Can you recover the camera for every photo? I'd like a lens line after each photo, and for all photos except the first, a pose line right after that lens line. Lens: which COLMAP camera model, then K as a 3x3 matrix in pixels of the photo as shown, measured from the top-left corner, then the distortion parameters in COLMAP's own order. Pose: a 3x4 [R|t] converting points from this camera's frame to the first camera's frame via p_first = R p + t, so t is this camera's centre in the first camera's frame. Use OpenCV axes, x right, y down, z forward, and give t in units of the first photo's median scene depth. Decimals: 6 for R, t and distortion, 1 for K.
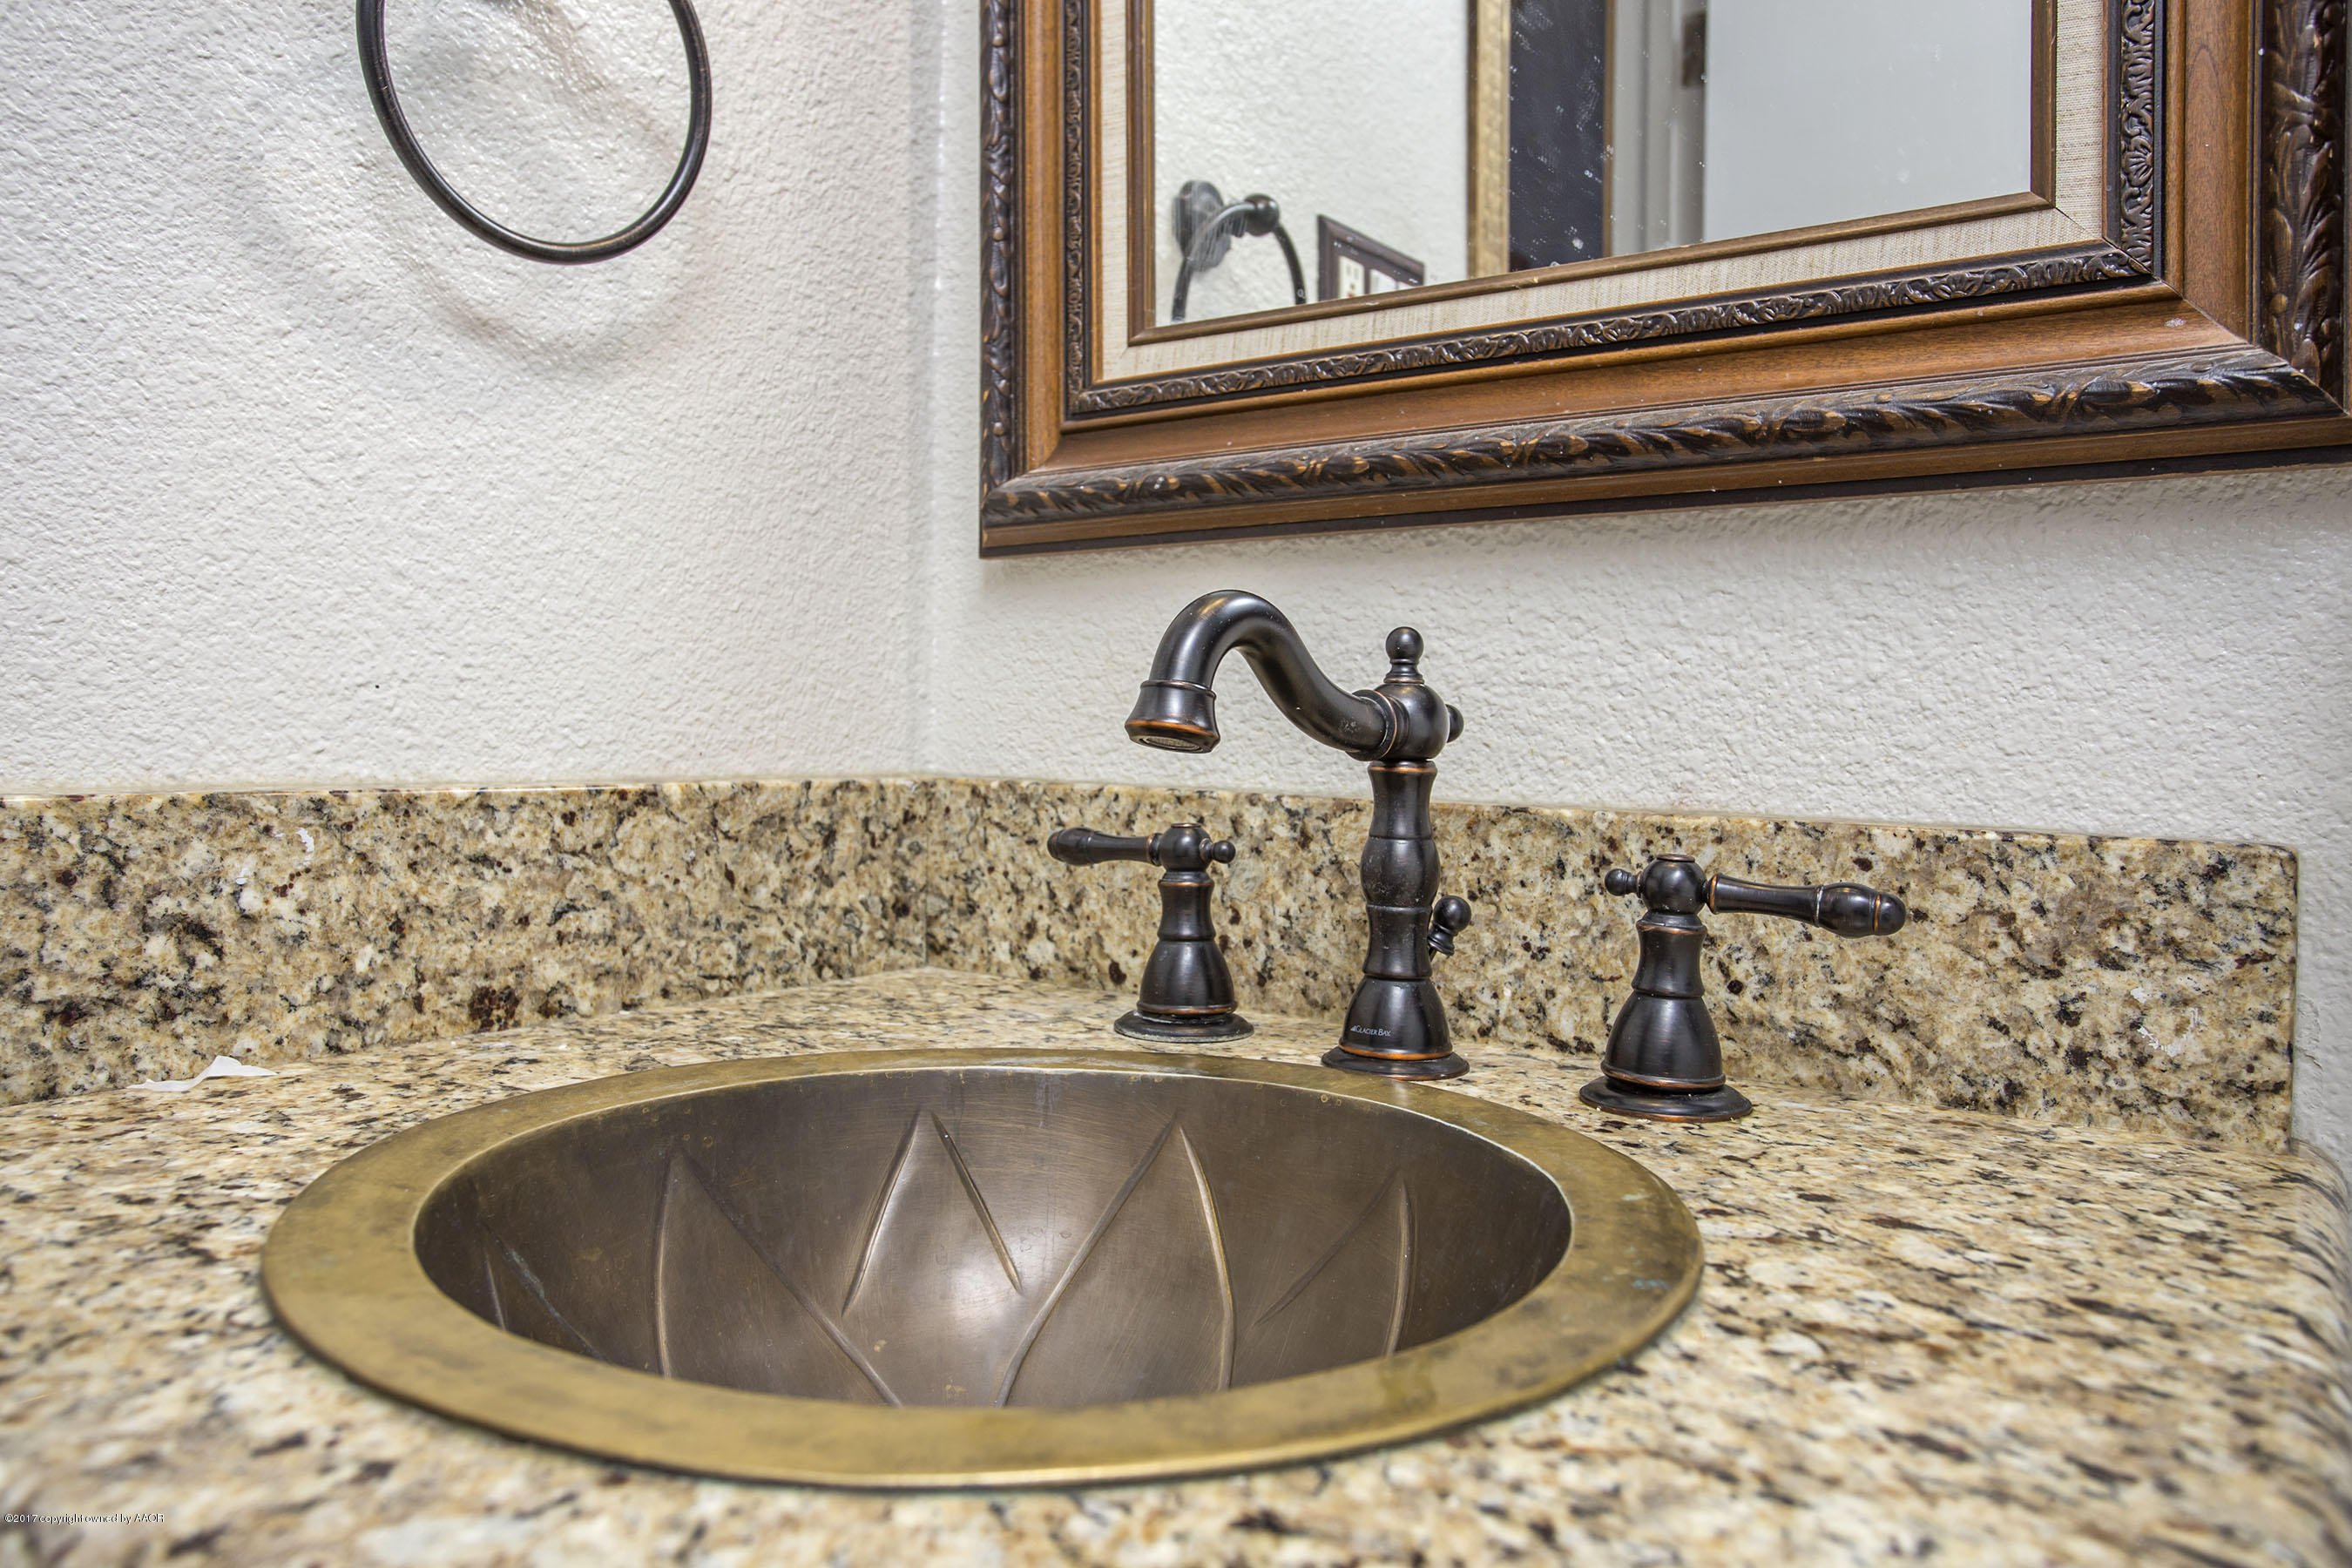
lens RADIAL K [[1632.1, 0, 1181.0], [0, 1632.1, 764.9], [0, 0, 1]] dist [-0.017403, 0.010449]
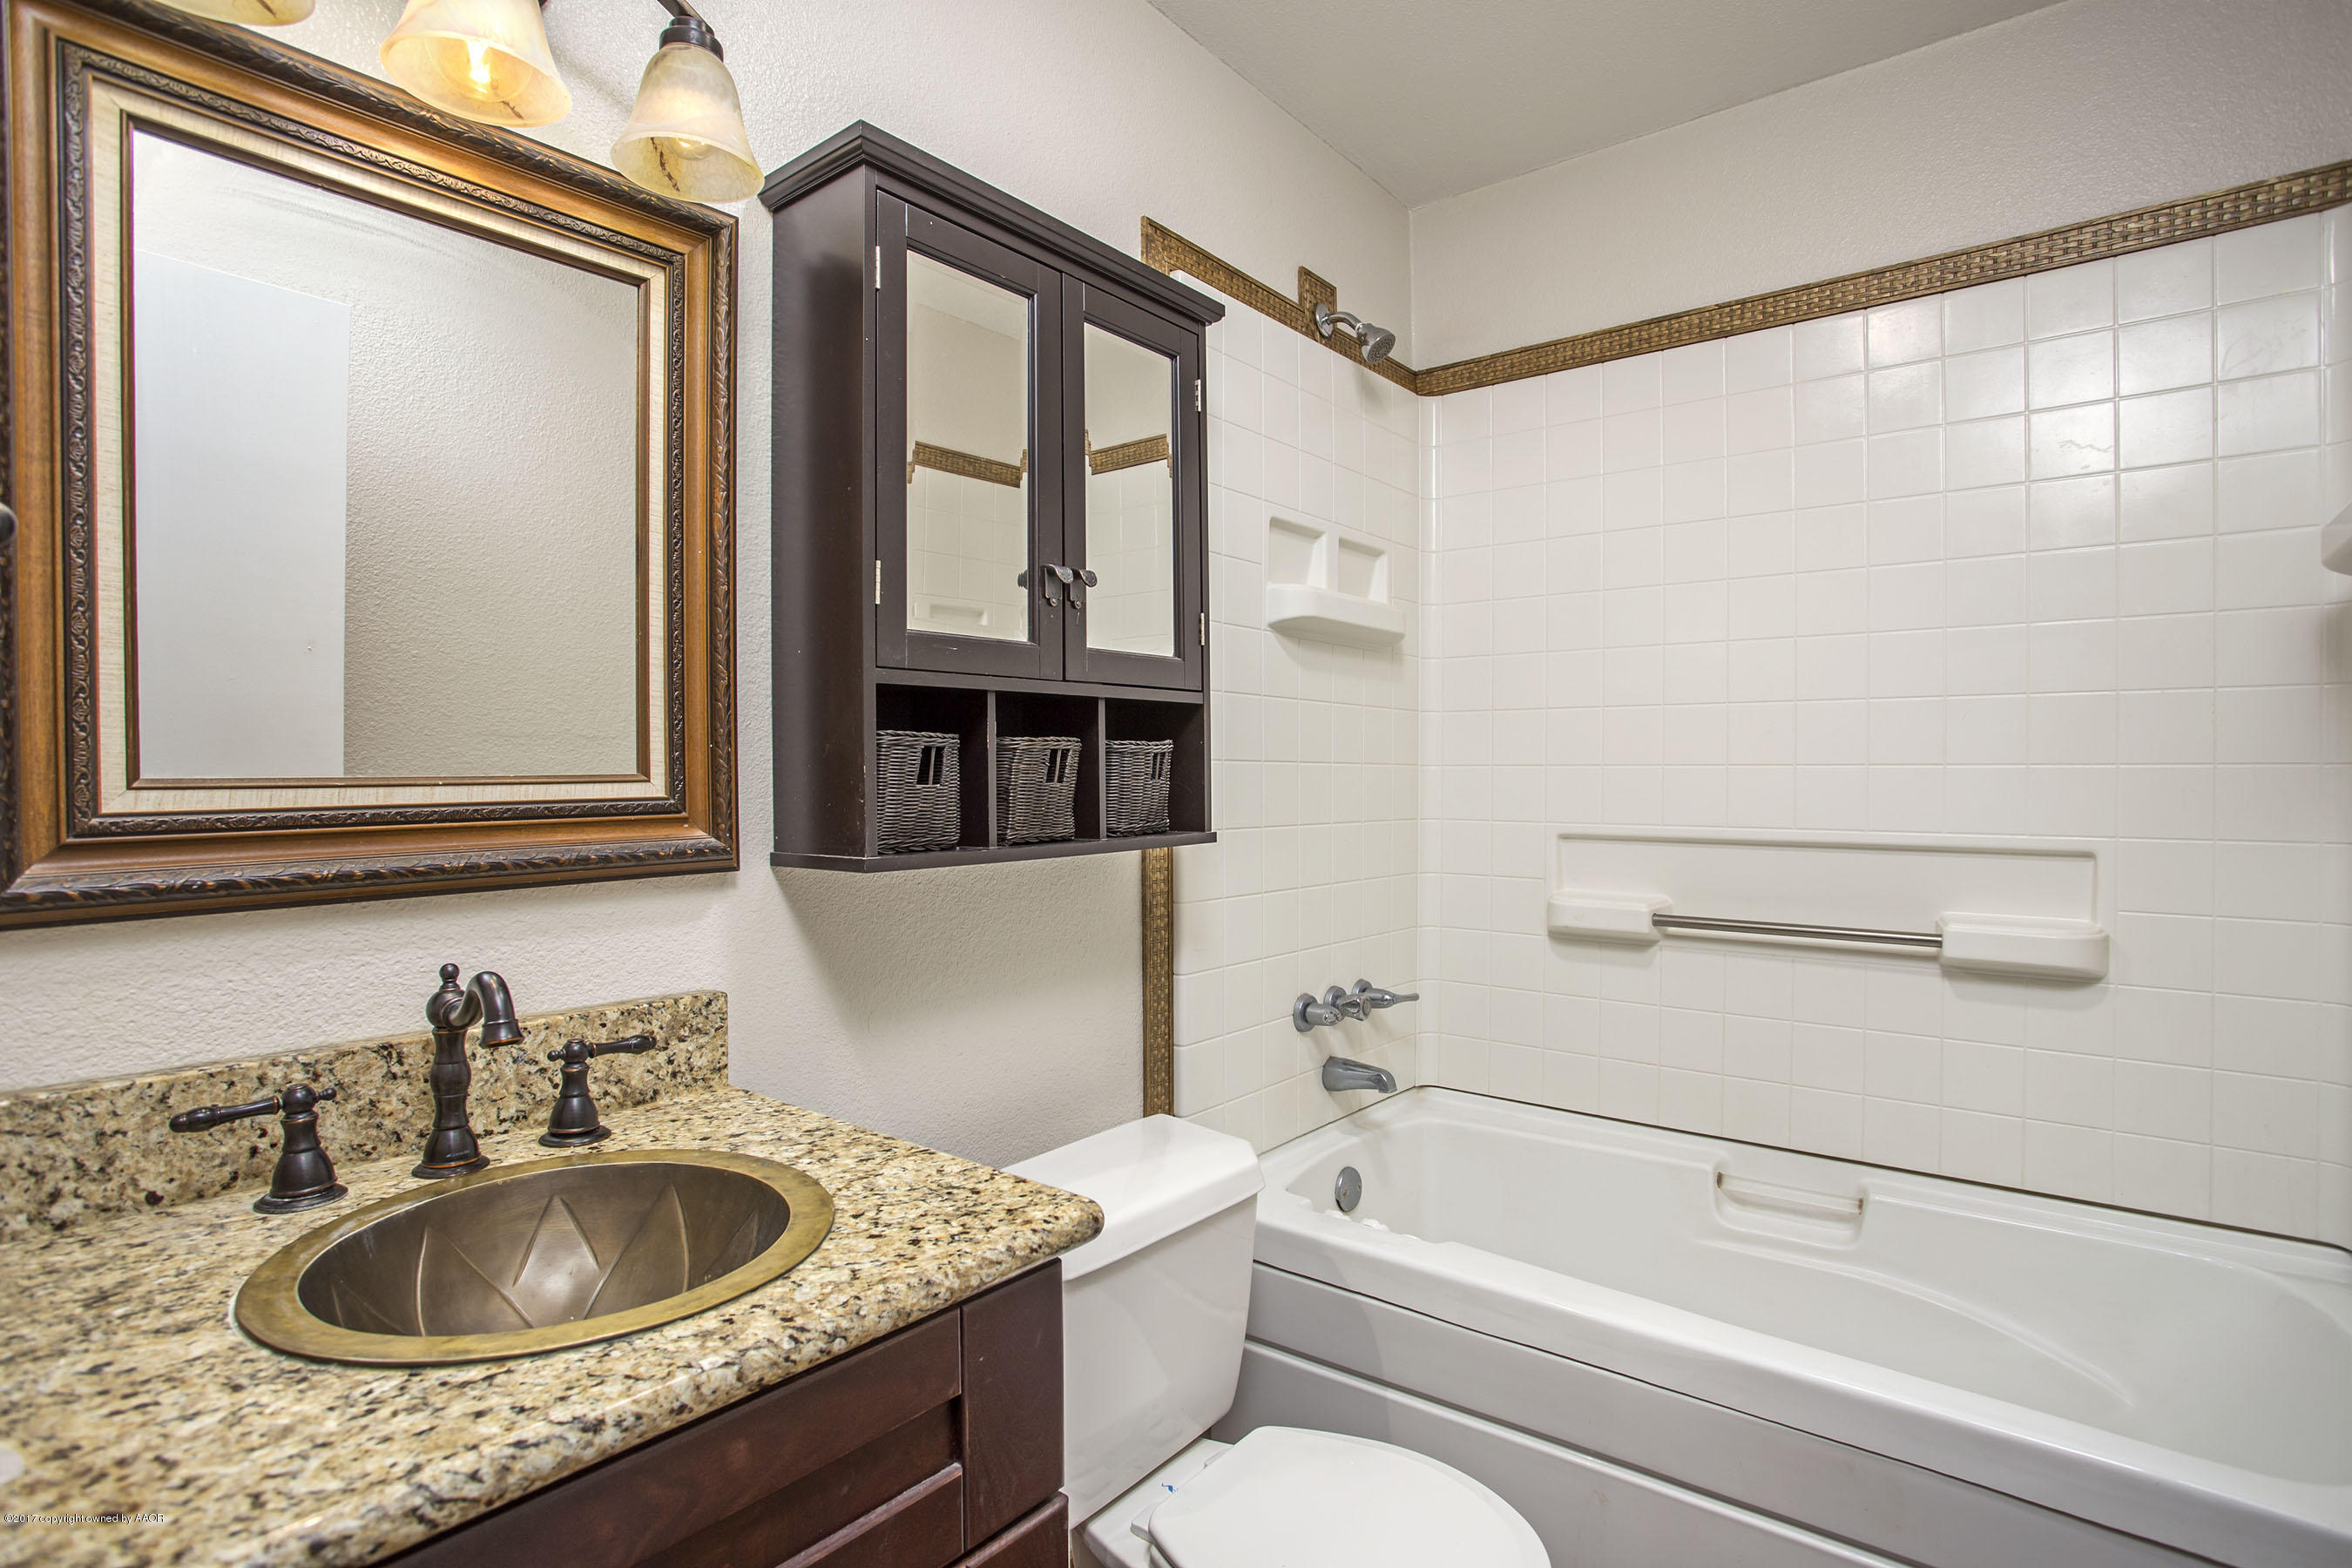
lens RADIAL K [[1144.4, 0, 1177.7], [0, 1144.4, 775.4], [0, 0, 1]] dist [-0.058971, 0.016555]
pose [[0.066785, -0.018899, 0.997588, -1.425502], [0.028870, 0.999439, 0.017001, -0.372845], [-0.997350, 0.027665, 0.067293, -0.064025]]
